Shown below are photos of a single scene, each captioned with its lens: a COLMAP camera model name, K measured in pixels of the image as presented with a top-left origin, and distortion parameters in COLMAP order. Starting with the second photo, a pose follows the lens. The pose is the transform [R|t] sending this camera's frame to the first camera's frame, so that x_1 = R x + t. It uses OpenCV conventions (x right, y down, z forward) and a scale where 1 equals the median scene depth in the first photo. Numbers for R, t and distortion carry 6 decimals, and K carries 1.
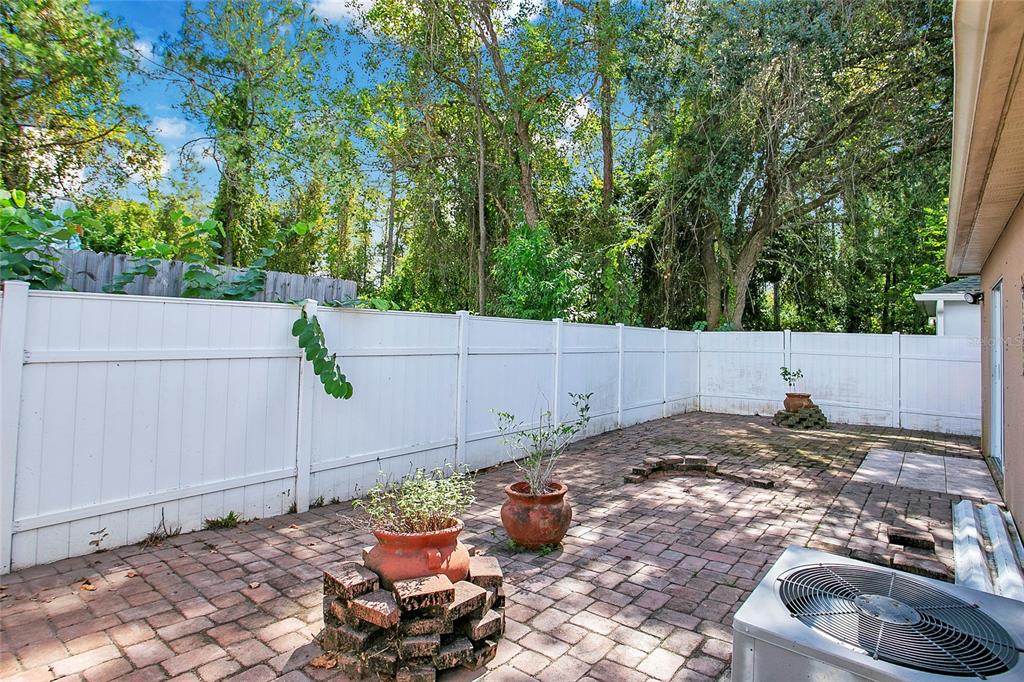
lens RADIAL K [[530.0, 0, 511.2], [0, 530.0, 332.0], [0, 0, 1]] dist [-0.044364, -0.000393]
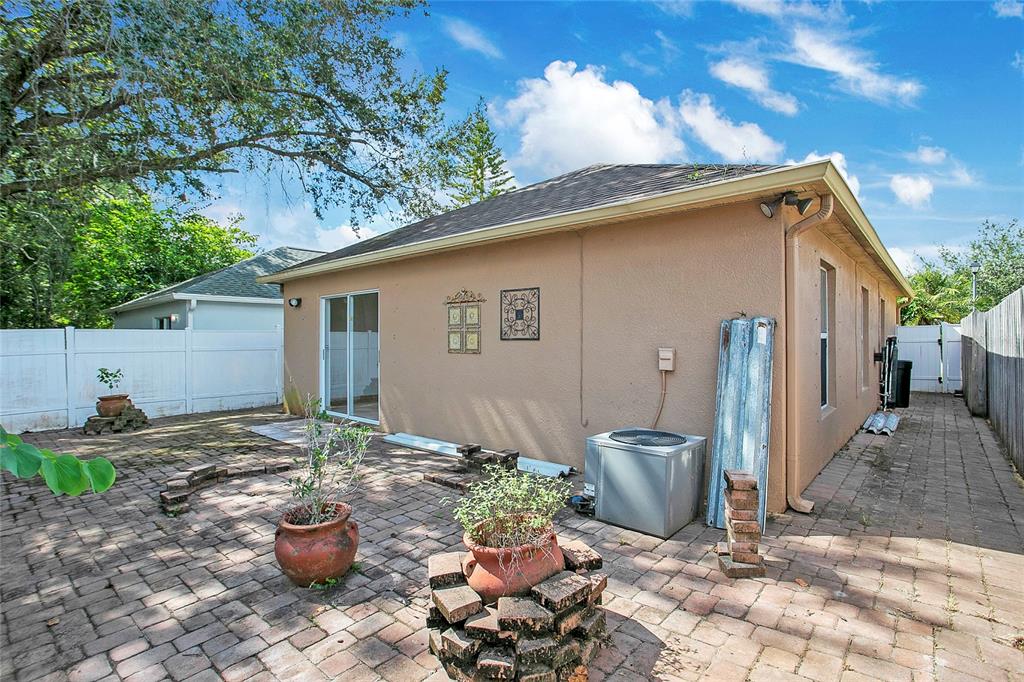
lens RADIAL K [[498.4, 0, 508.0], [0, 498.4, 339.4], [0, 0, 1]] dist [0.001785, 0.000172]
pose [[0.078433, -0.029978, 0.996469, -0.668191], [0.003099, 0.999550, 0.029827, -0.015107], [-0.996915, 0.000748, 0.078491, 0.554657]]
